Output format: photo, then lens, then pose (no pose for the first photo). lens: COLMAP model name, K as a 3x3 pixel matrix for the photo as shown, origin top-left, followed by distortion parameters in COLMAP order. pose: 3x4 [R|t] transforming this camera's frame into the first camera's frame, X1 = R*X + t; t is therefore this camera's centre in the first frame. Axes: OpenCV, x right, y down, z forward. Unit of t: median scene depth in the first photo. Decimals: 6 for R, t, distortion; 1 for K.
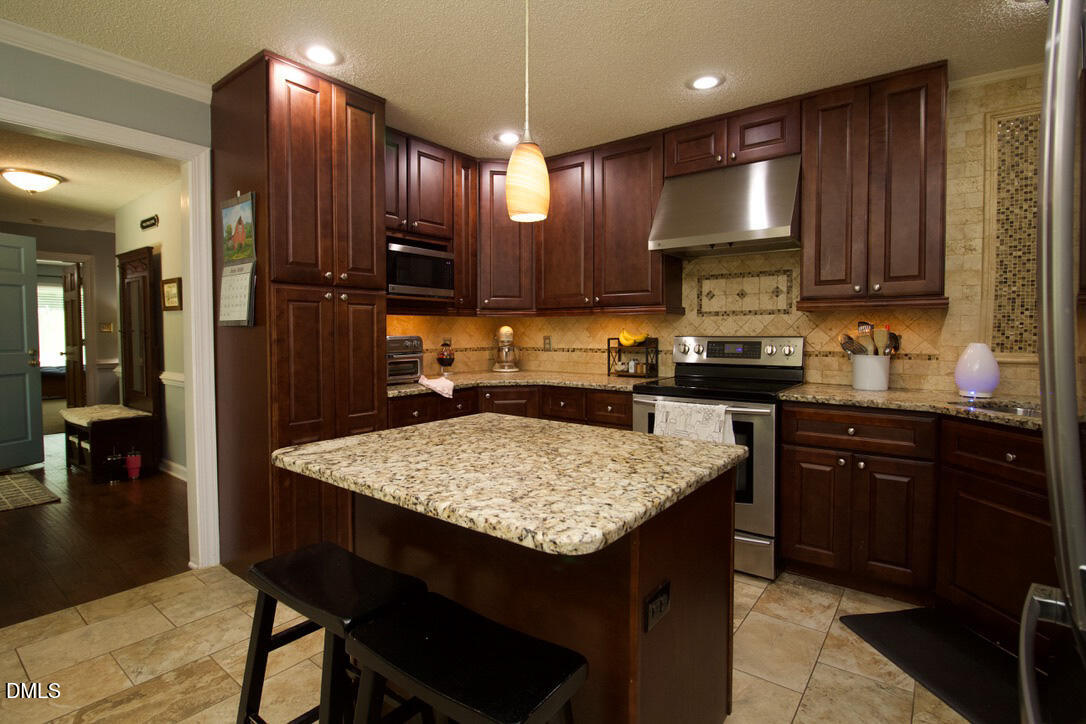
lens RADIAL K [[526.3, 0, 543.0], [0, 526.3, 362.0], [0, 0, 1]] dist [0.042047, 0.000059]
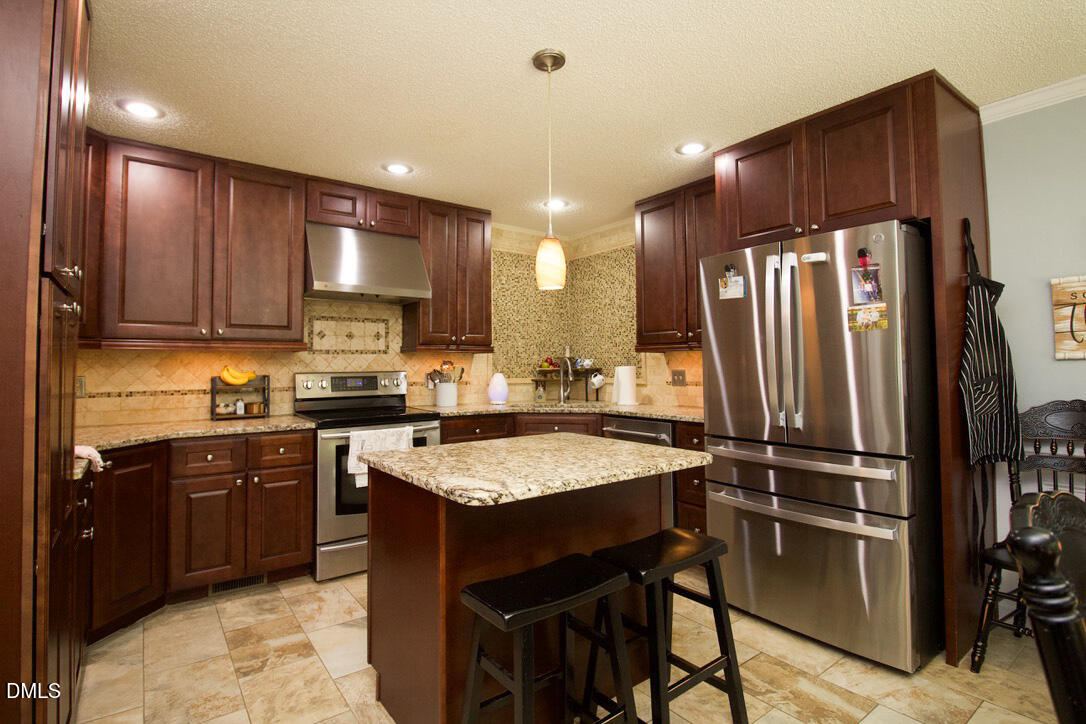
lens RADIAL K [[529.3, 0, 538.5], [0, 529.3, 347.7], [0, 0, 1]] dist [-0.050801, 0.000019]
pose [[0.261703, 0.034482, 0.964532, -0.618842], [0.070088, 0.996044, -0.054625, -0.009681], [-0.962600, 0.081898, 0.258251, 0.301006]]
